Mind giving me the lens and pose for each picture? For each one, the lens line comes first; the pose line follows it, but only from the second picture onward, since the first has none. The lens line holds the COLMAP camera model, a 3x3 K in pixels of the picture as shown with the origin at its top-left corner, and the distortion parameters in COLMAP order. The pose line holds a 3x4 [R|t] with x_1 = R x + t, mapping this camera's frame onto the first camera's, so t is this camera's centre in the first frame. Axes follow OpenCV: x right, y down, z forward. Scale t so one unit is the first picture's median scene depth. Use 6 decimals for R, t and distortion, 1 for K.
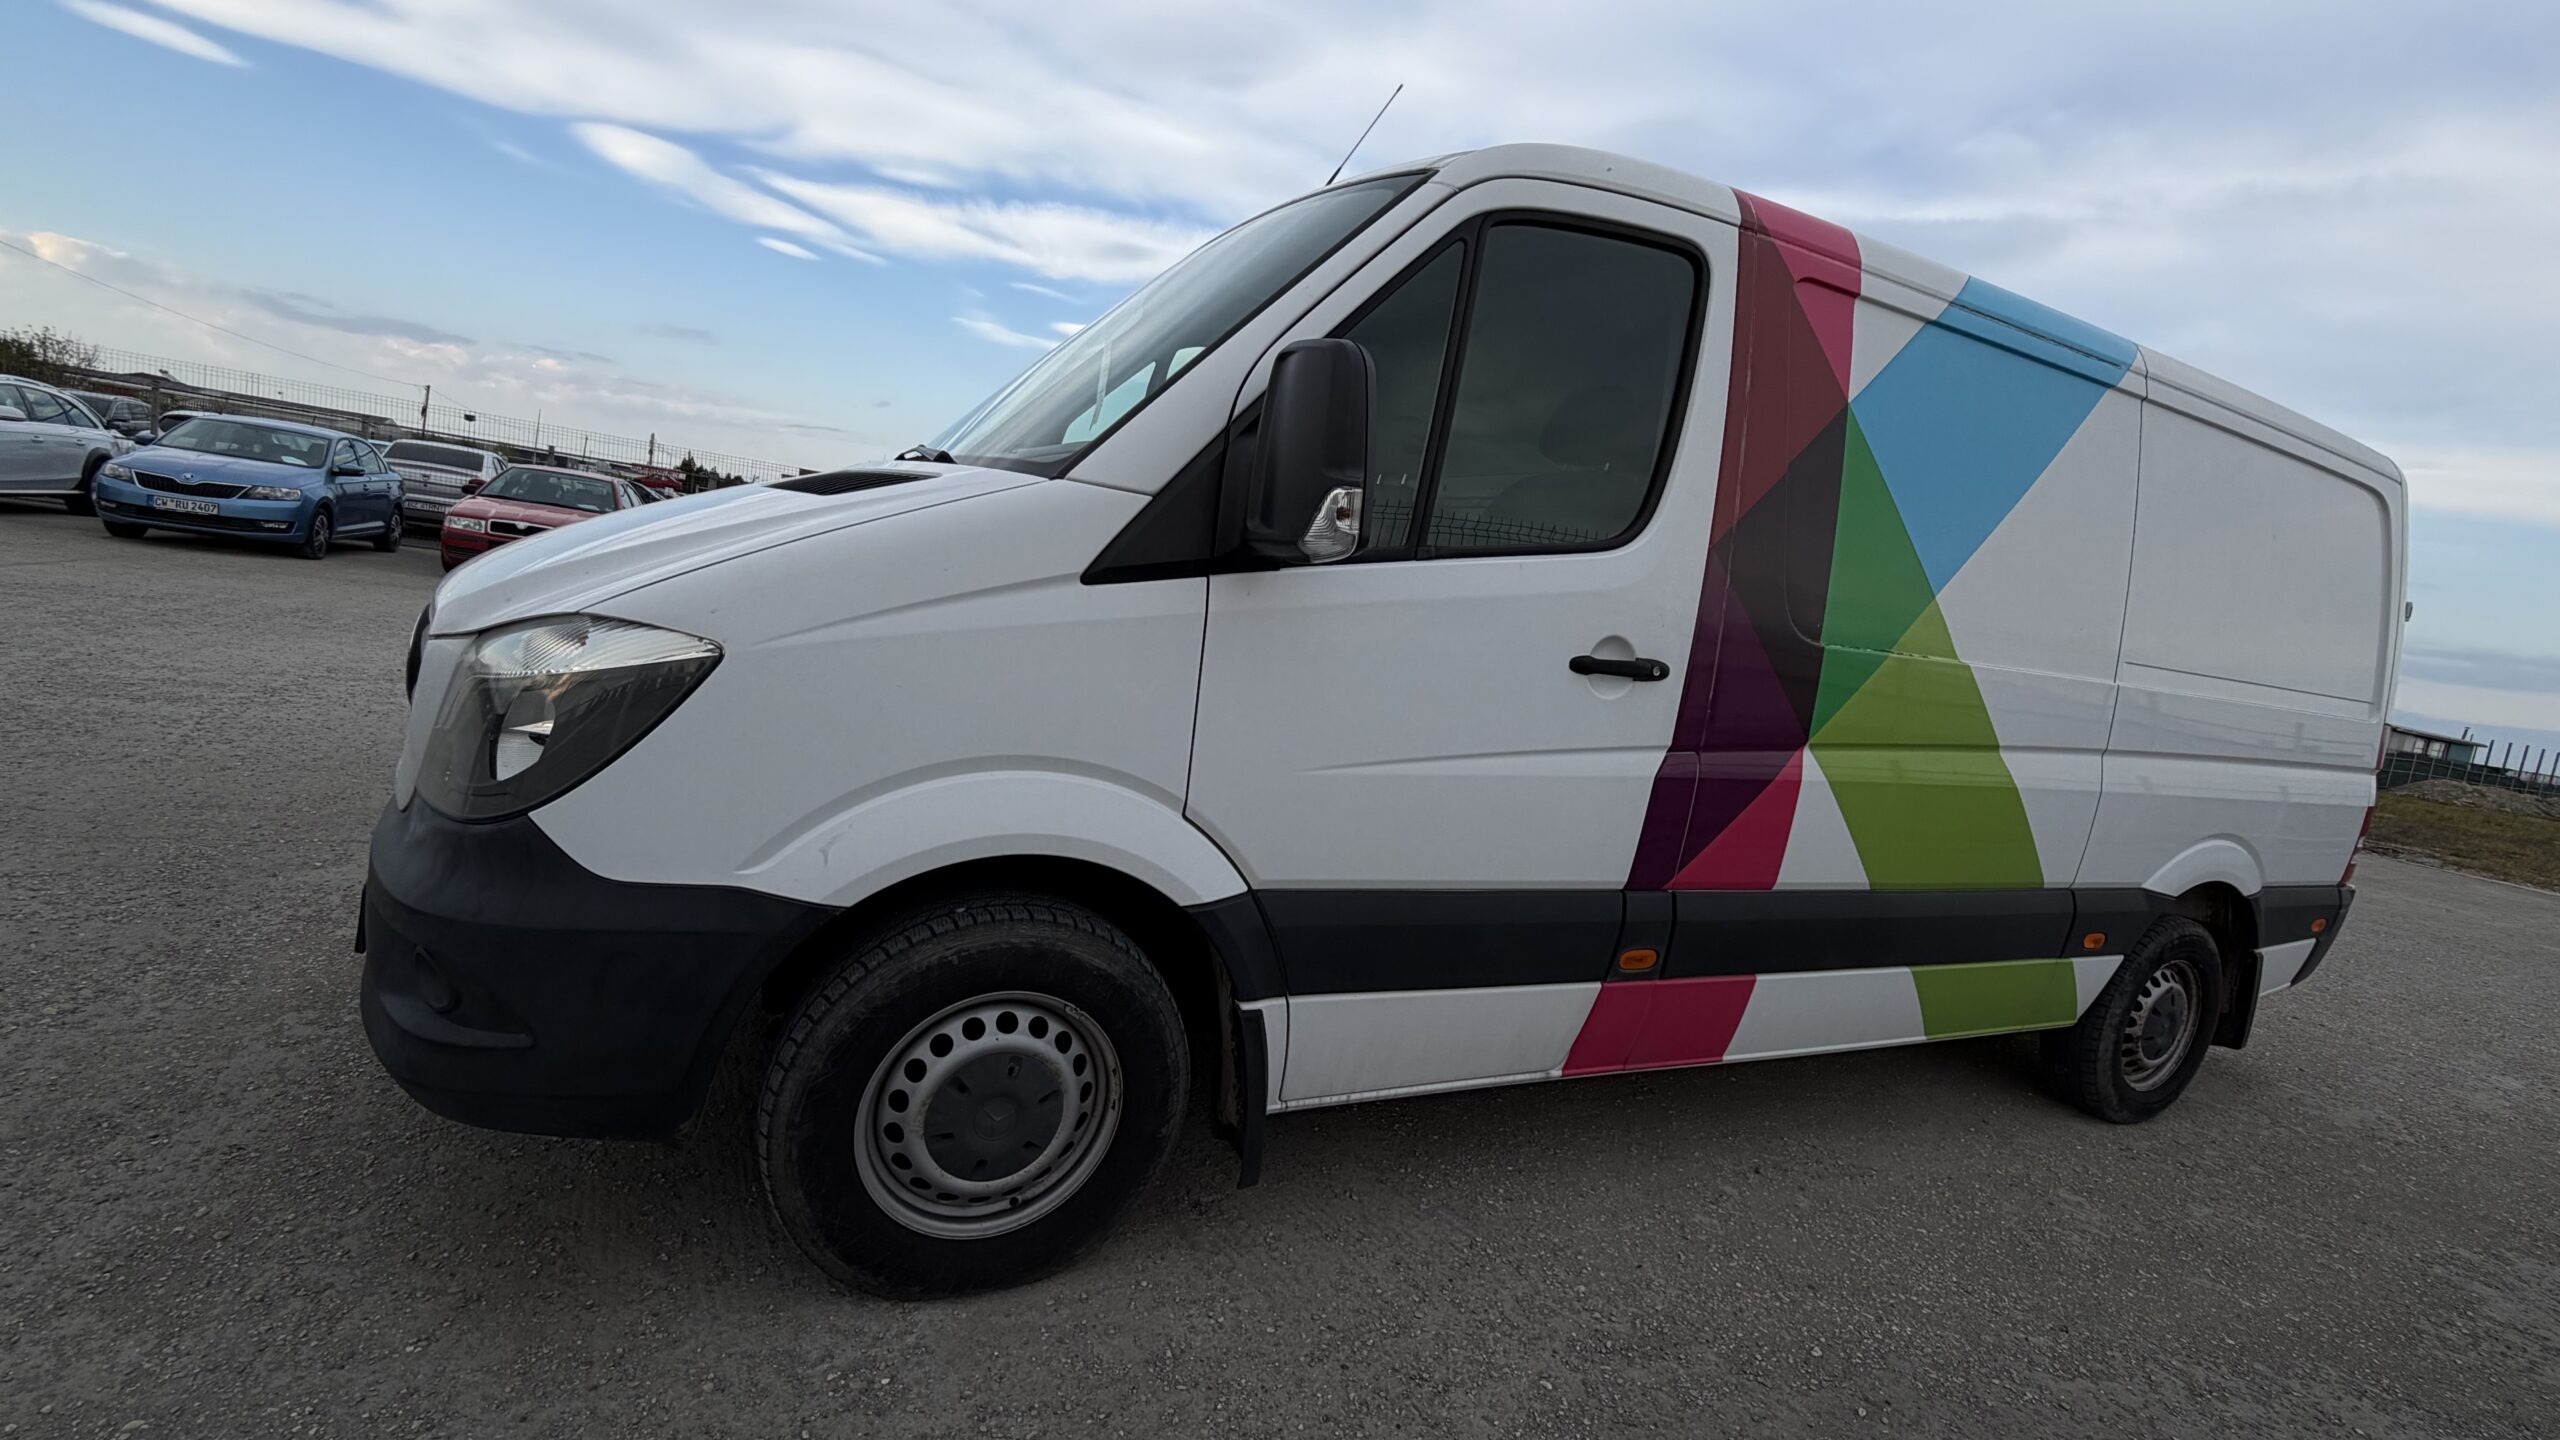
lens RADIAL K [[1023.5, 0, 1290.4], [0, 1023.5, 714.7], [0, 0, 1]] dist [-0.000022, -0.000055]
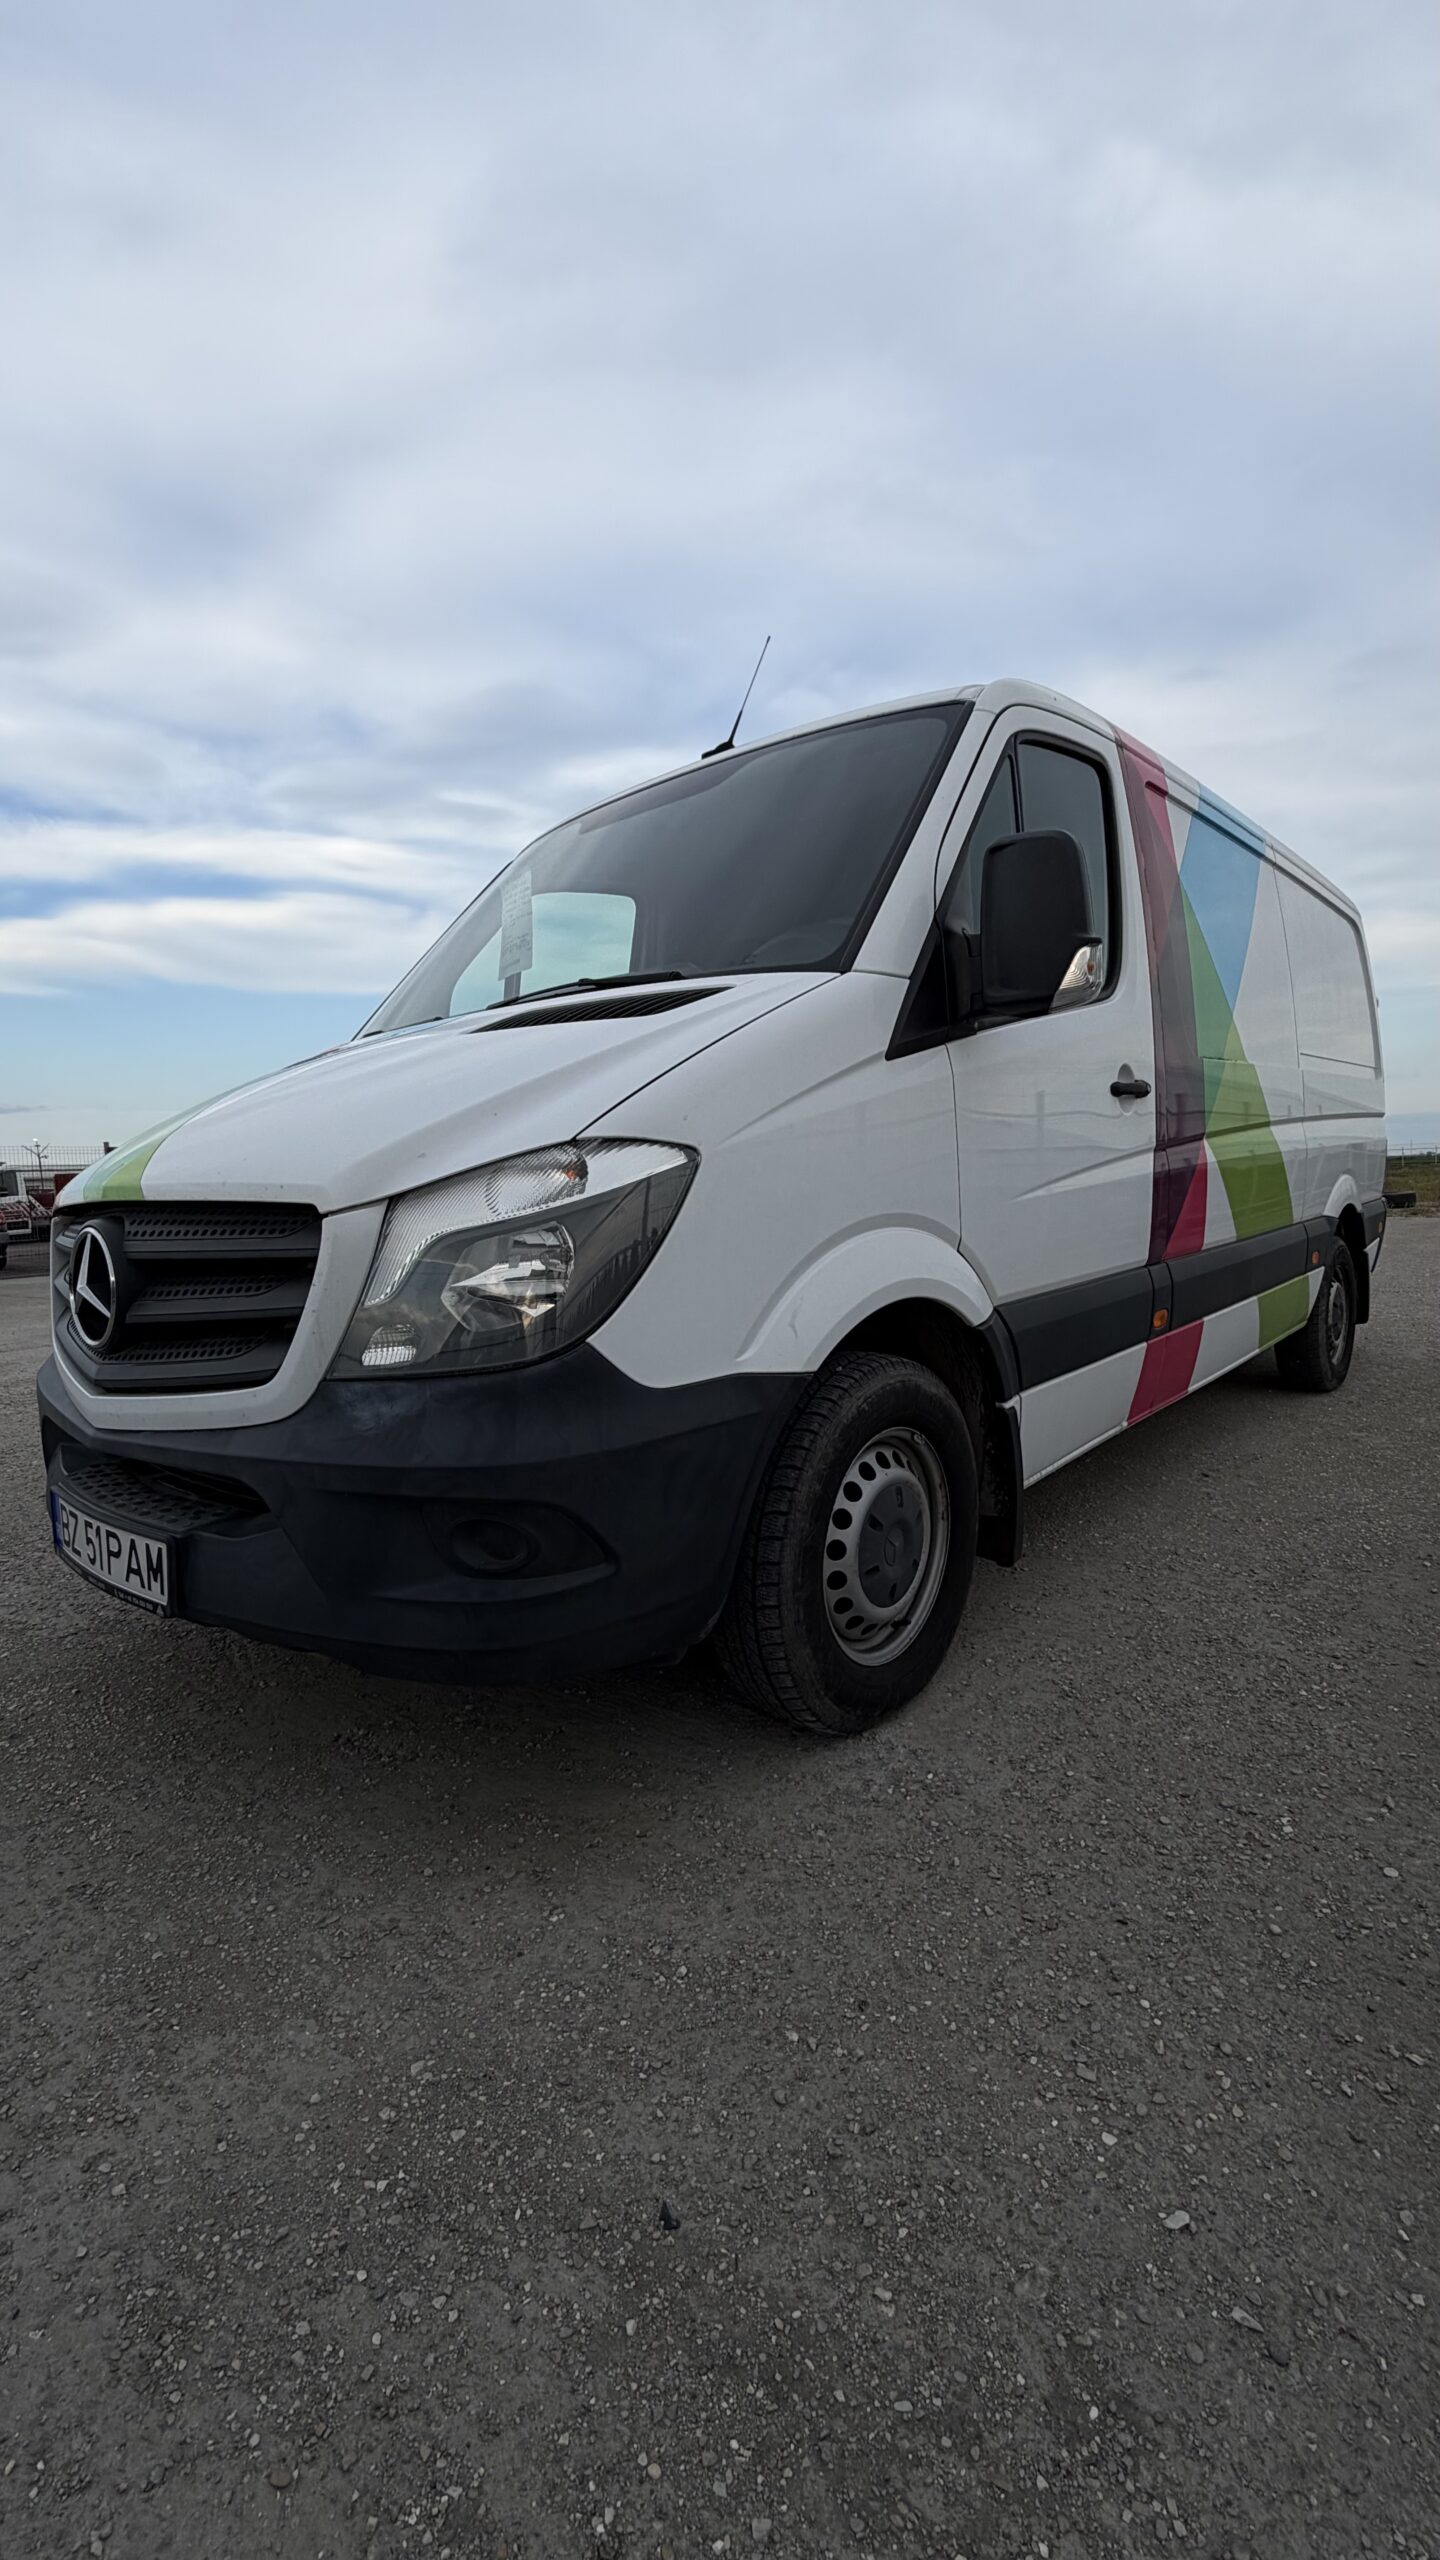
lens RADIAL K [[1023.5, 0, 715.4], [0, 1023.5, 1269.2], [0, 0, 1]] dist [-0.000022, -0.000055]
pose [[0.906567, -0.220097, 0.360131, -0.800961], [0.223719, 0.974123, 0.032170, 0.019126], [-0.357892, 0.051403, 0.932347, 0.008642]]
